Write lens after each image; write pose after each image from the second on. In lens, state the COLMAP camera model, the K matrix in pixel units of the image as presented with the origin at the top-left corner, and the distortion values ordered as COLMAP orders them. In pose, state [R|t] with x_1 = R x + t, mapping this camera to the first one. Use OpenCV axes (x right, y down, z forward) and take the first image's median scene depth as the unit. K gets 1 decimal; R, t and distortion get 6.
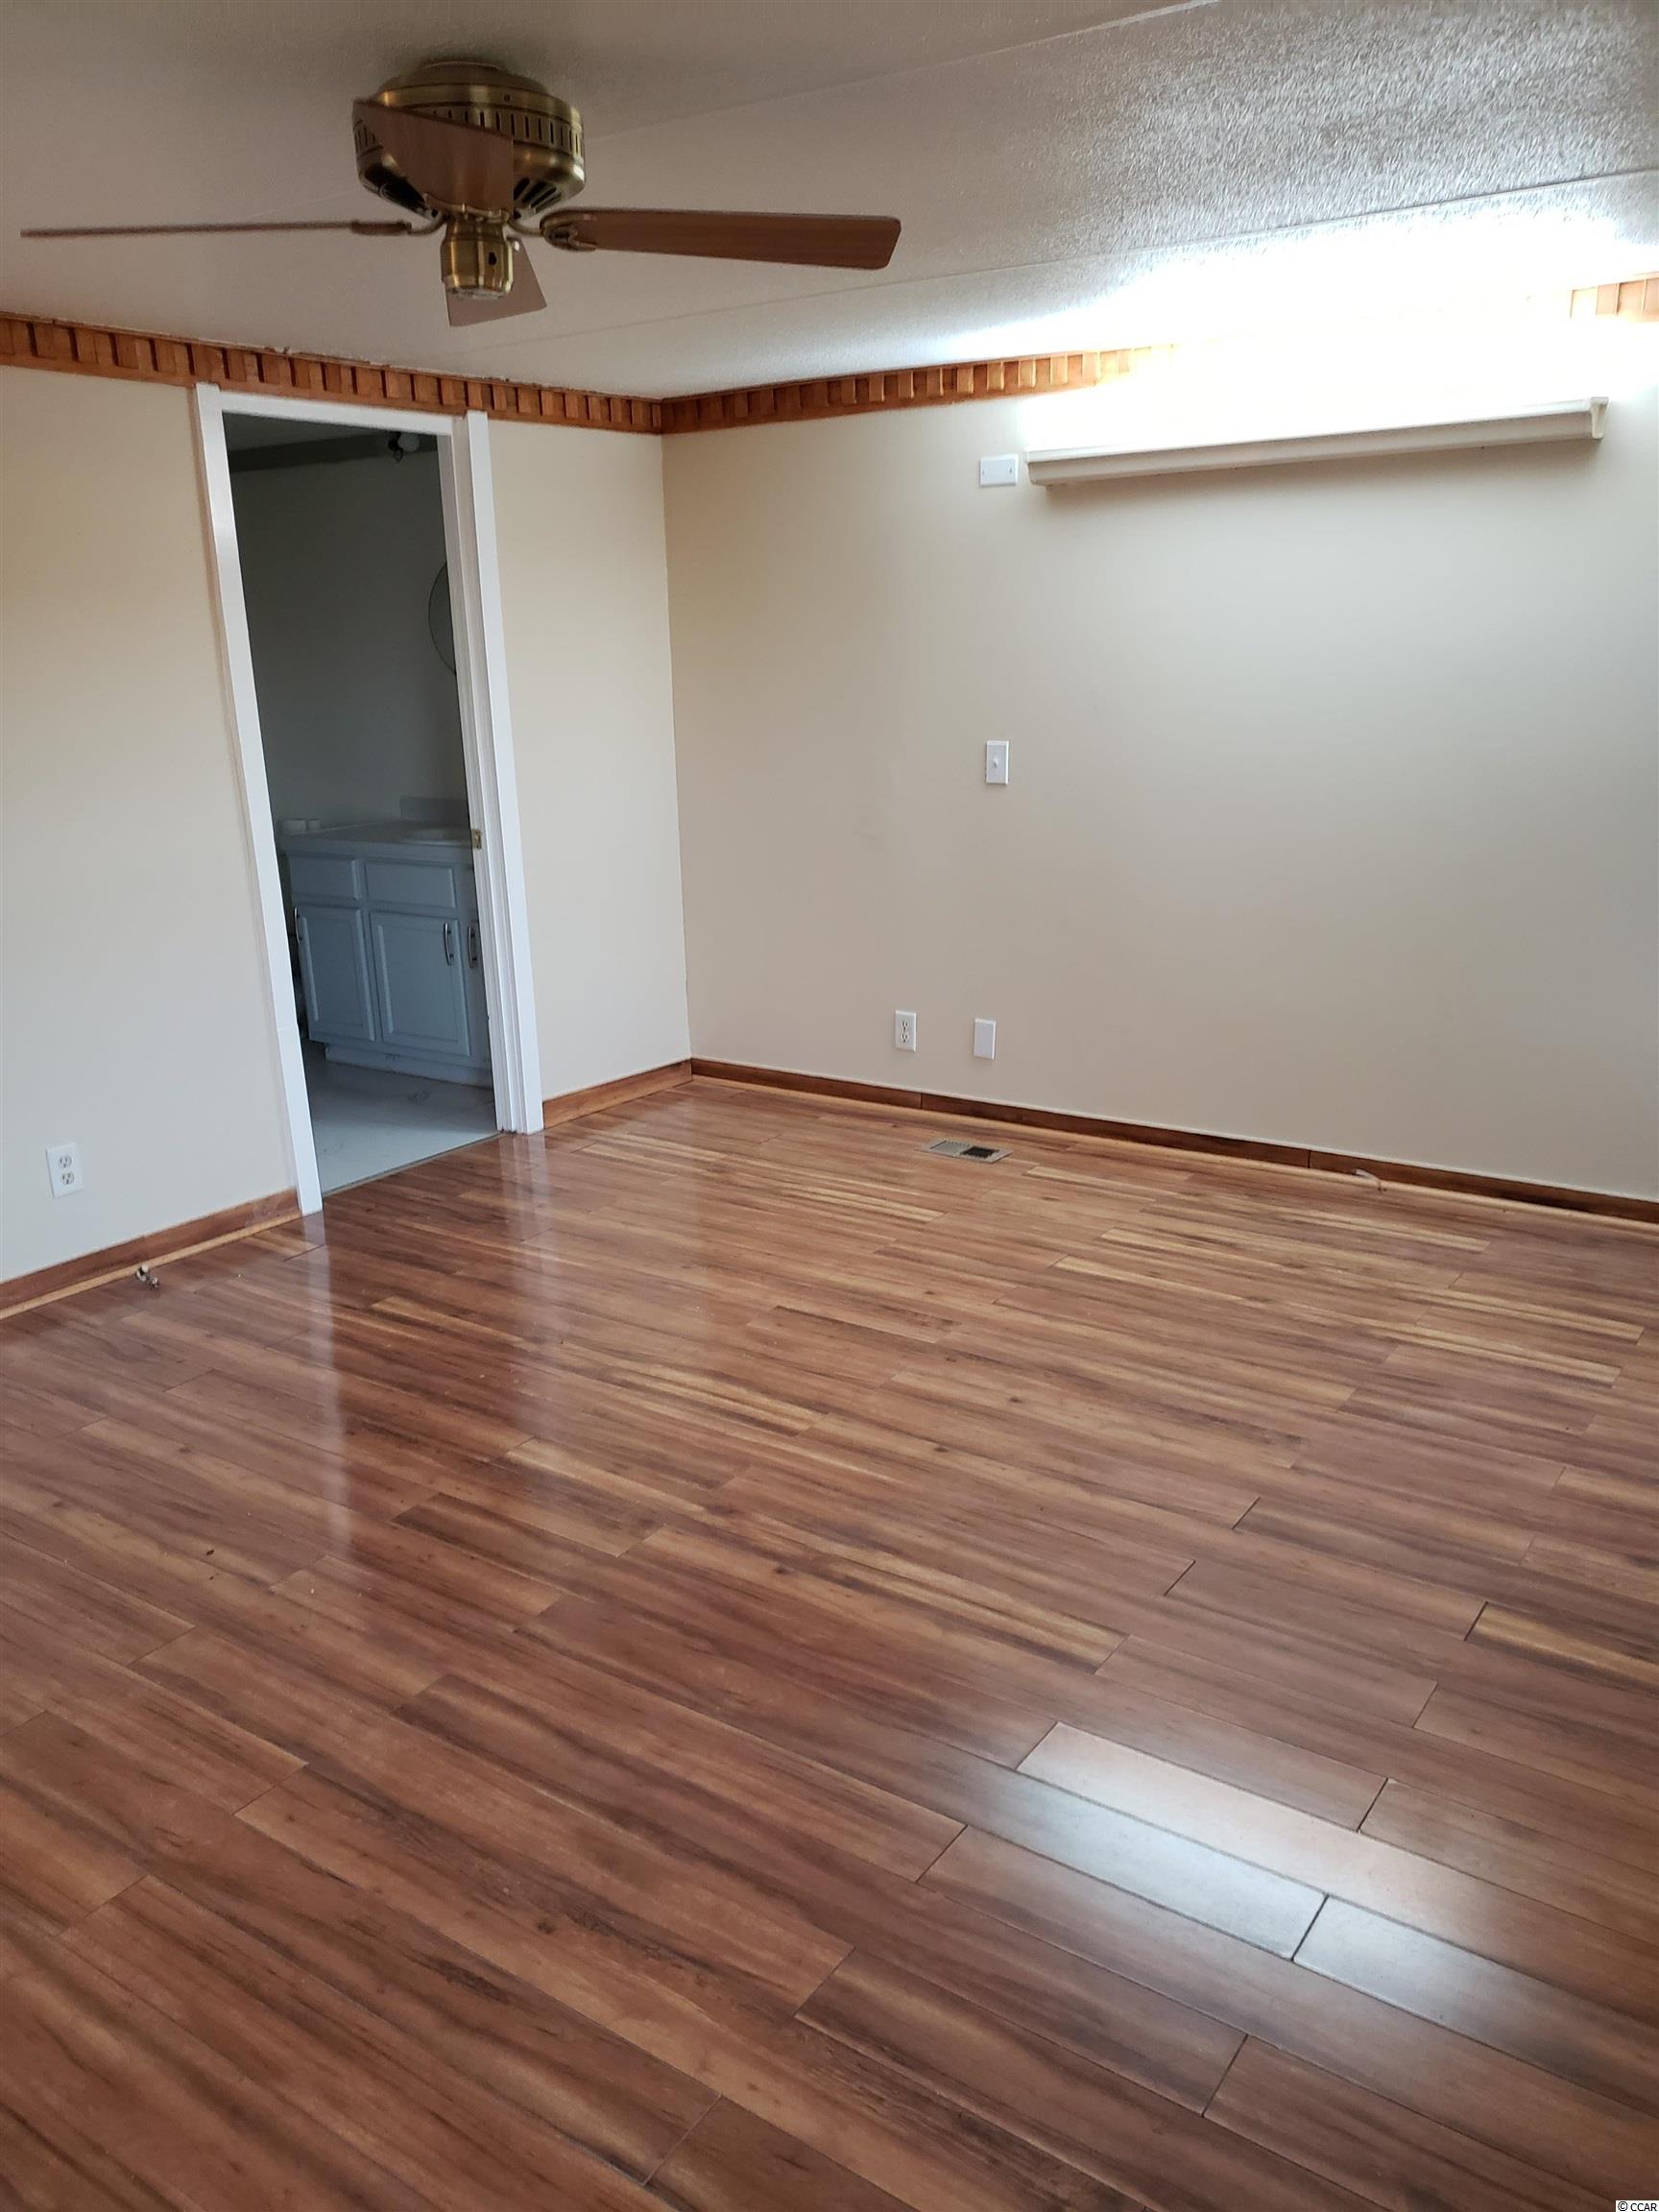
lens RADIAL K [[1725.3, 0, 835.2], [0, 1725.3, 1116.2], [0, 0, 1]] dist [0.046895, -0.022009]
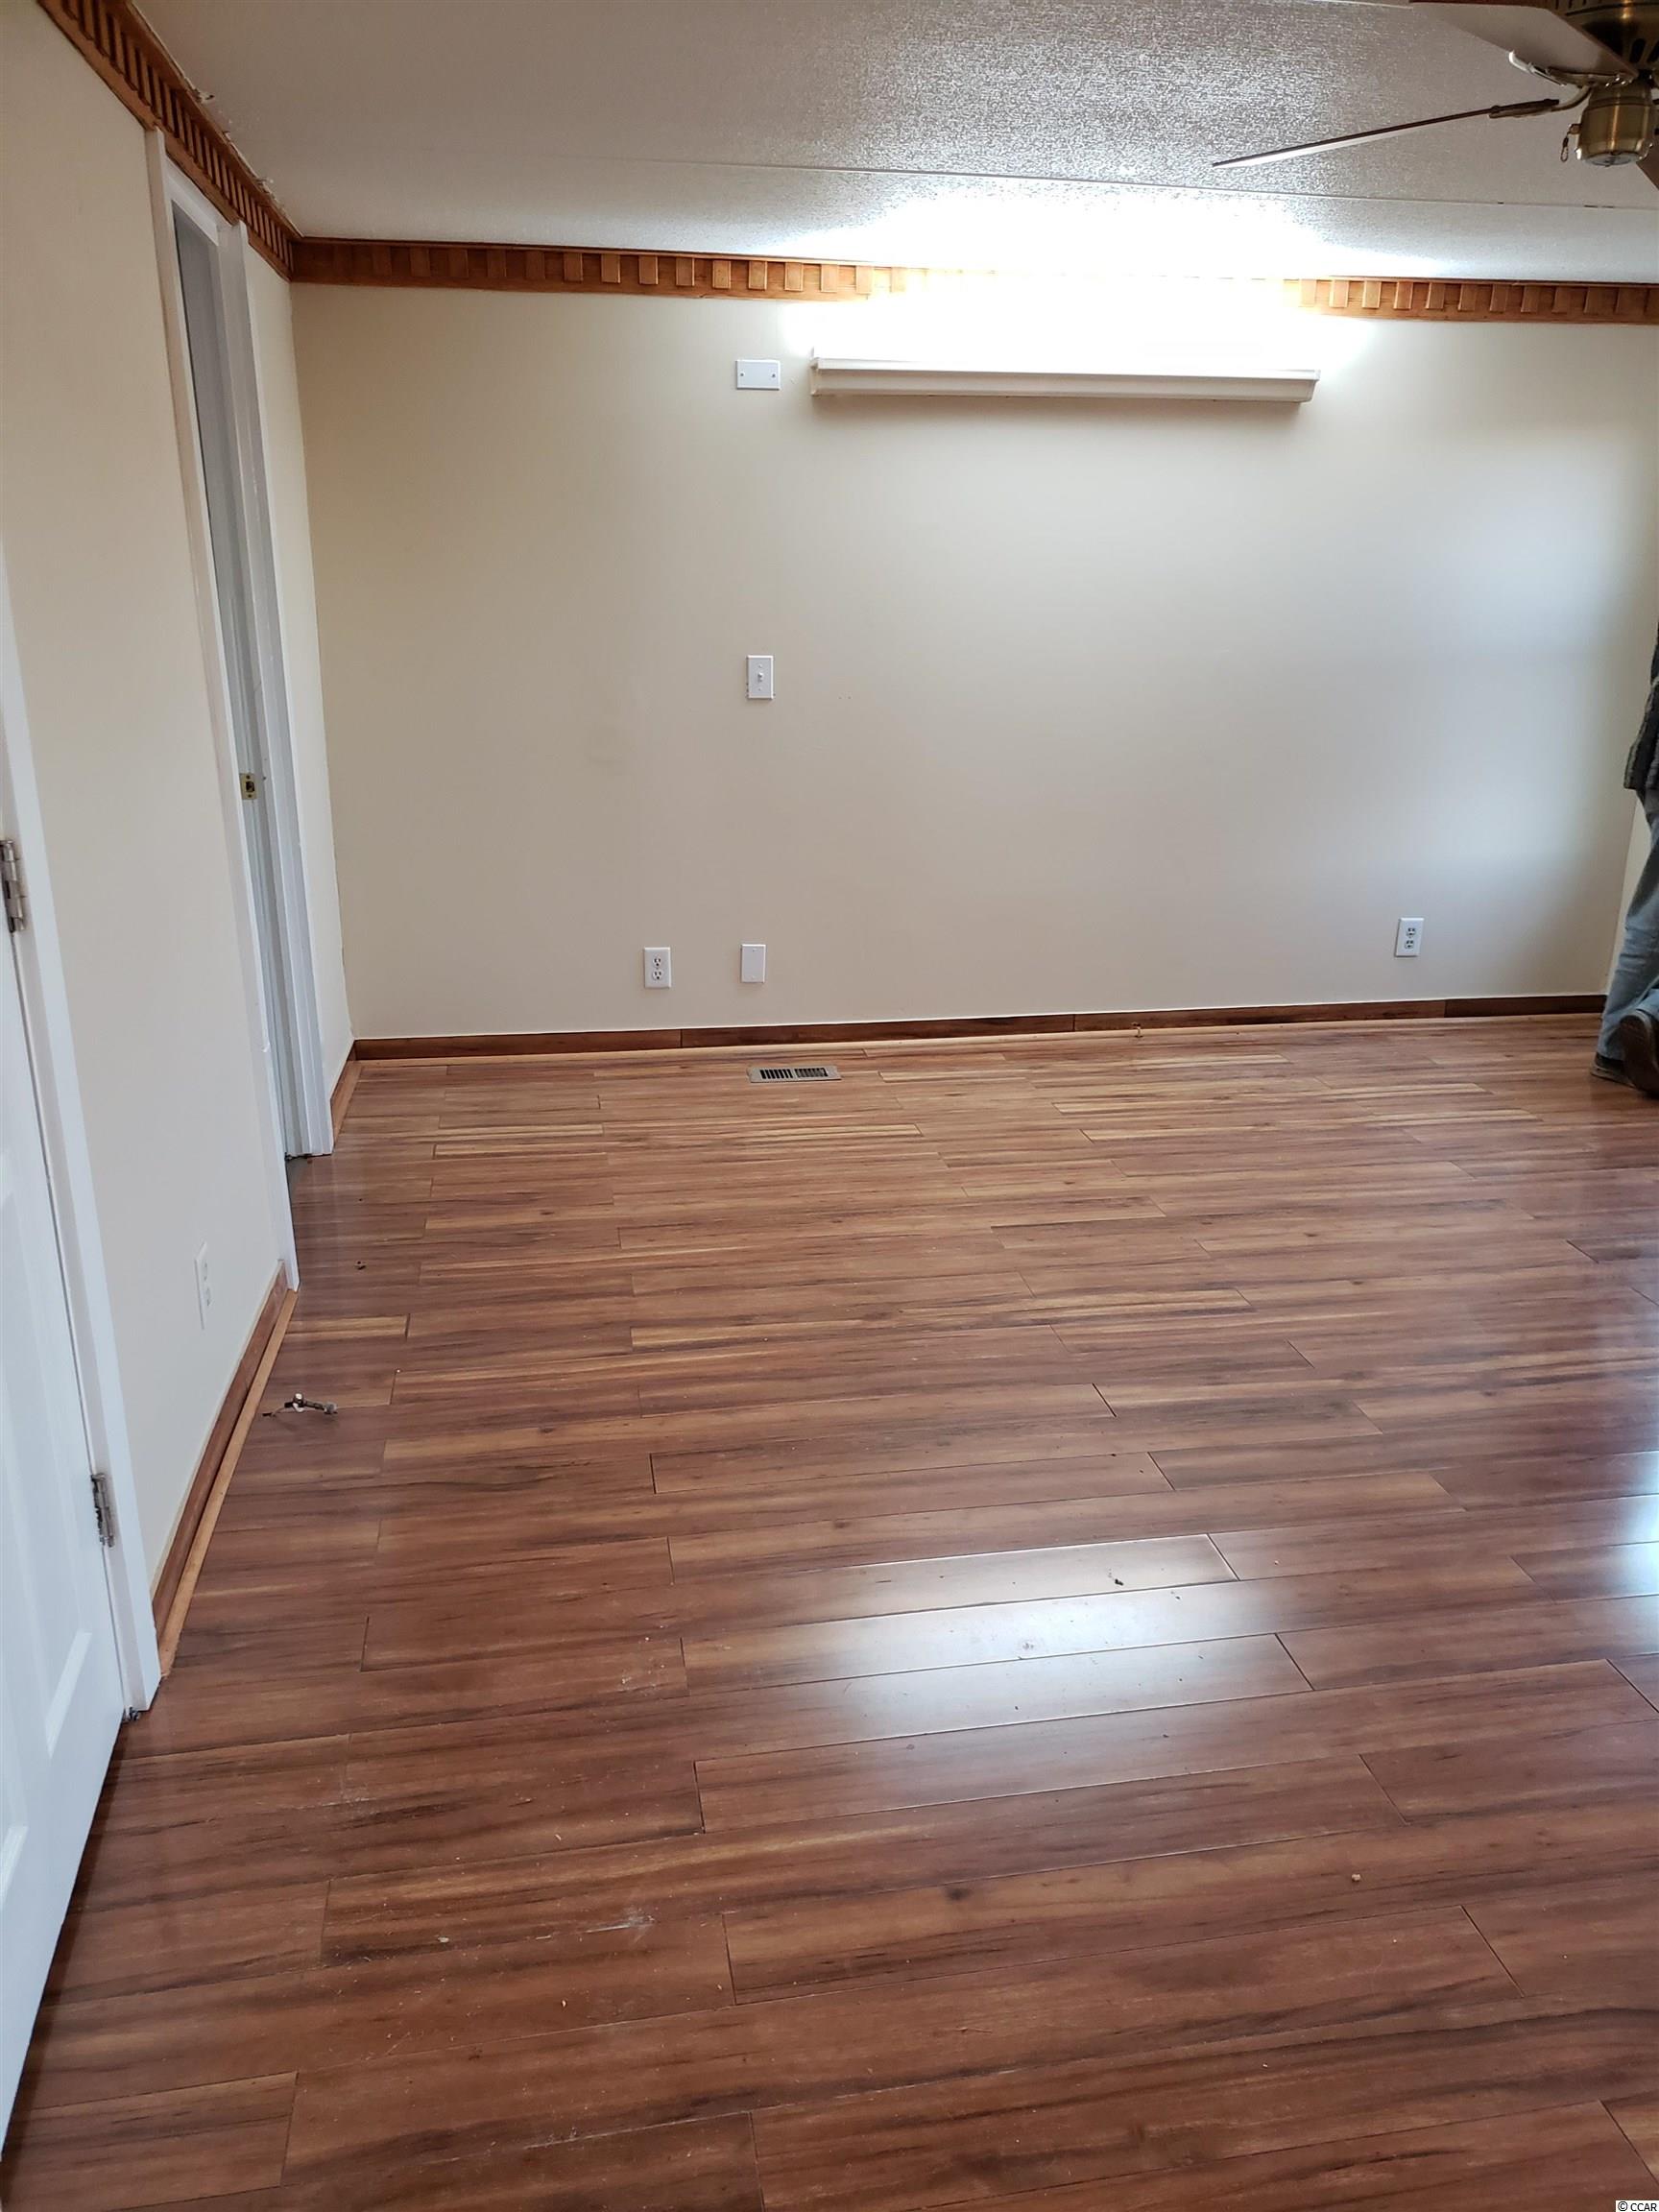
lens RADIAL K [[1725.3, 0, 833.6], [0, 1725.3, 1099.9], [0, 0, 1]] dist [0.046895, -0.022009]
pose [[0.711804, -0.181153, 0.678616, -0.687754], [0.168847, 0.981968, 0.085026, -0.053879], [-0.681782, 0.054060, 0.729555, 0.318027]]
